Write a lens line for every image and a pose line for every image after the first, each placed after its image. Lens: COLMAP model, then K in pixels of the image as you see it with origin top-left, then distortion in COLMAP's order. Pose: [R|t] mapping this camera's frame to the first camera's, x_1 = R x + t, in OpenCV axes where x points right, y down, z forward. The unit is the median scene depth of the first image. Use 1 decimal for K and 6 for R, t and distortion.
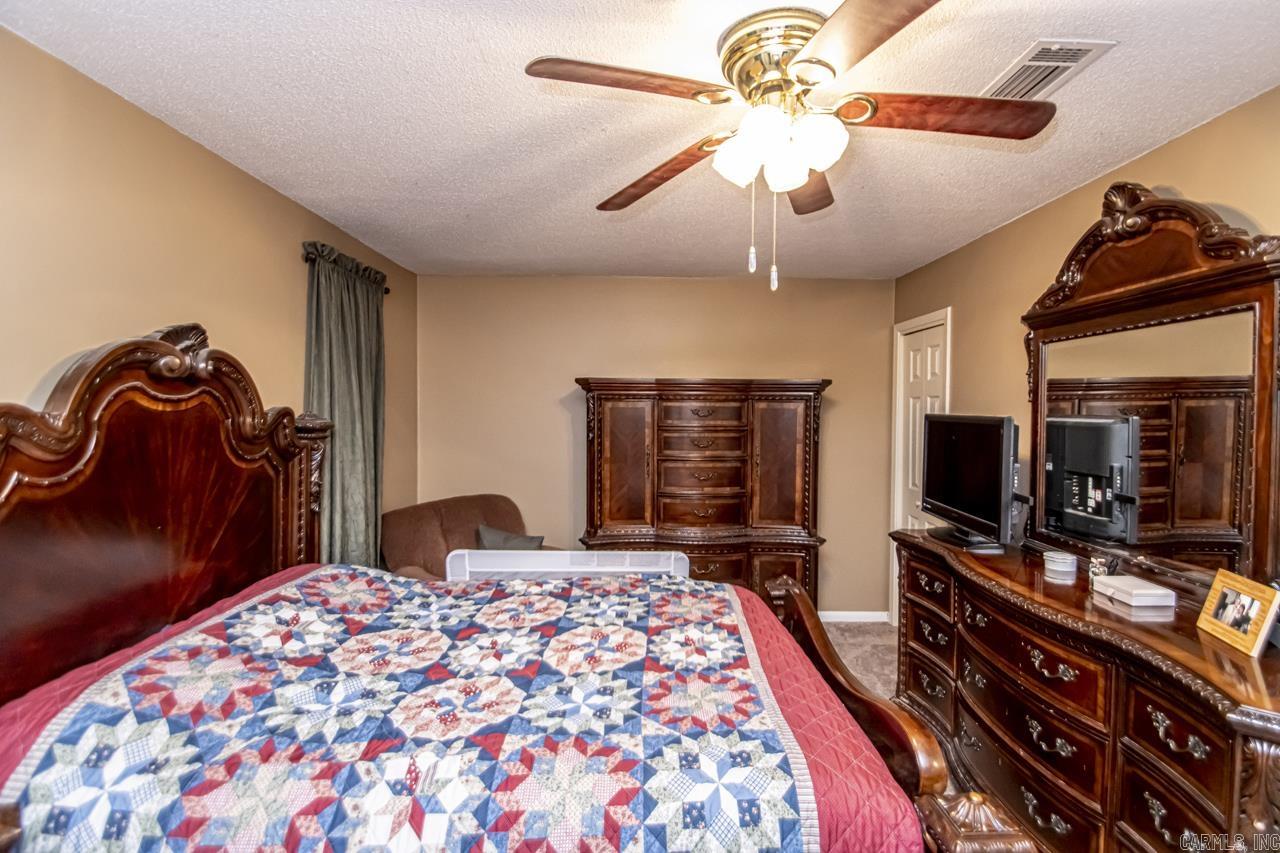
lens RADIAL K [[570.2, 0, 640.0], [0, 570.2, 431.0], [0, 0, 1]] dist [0.015469, -0.016656]
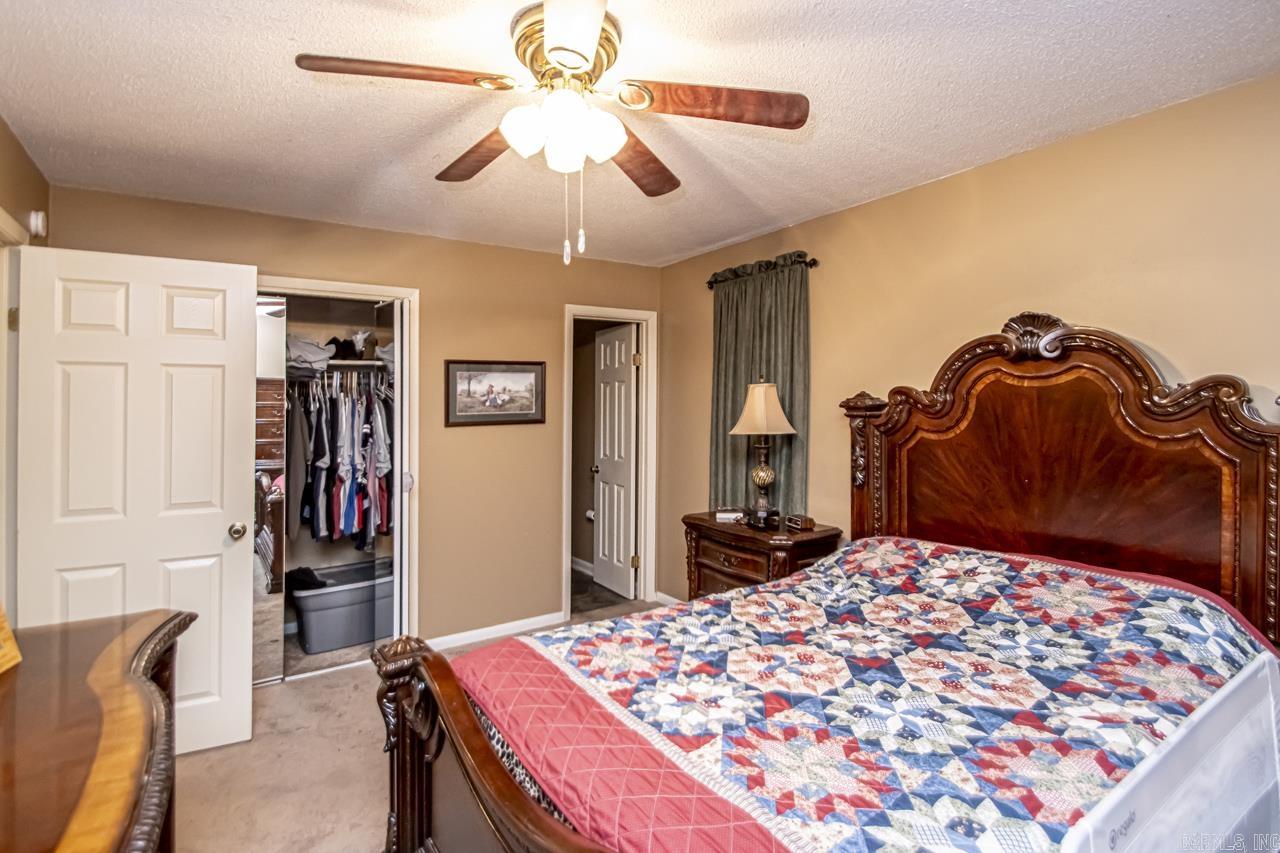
lens RADIAL K [[648.5, 0, 655.1], [0, 648.5, 399.9], [0, 0, 1]] dist [-0.000249, -0.000104]
pose [[-0.812590, -0.005361, -0.582812, 0.606110], [-0.015246, 0.999811, 0.012060, -0.010126], [0.582637, 0.018686, -0.812518, 1.598070]]
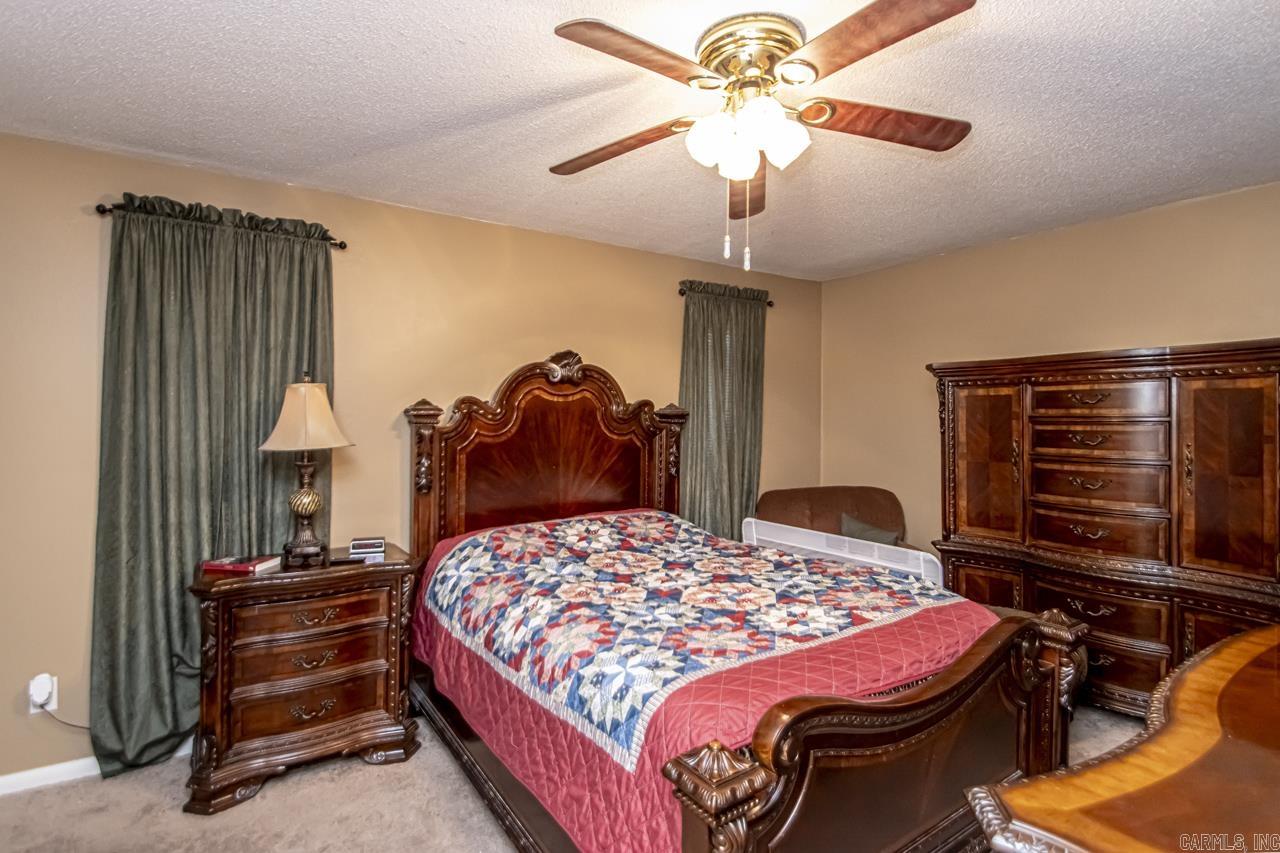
lens RADIAL K [[595.9, 0, 649.0], [0, 595.9, 424.1], [0, 0, 1]] dist [0.020419, -0.018796]
pose [[0.582552, 0.005525, -0.812774, 0.794801], [-0.024073, 0.999656, -0.010458, 0.046393], [0.812437, 0.025658, 0.582485, 0.152885]]
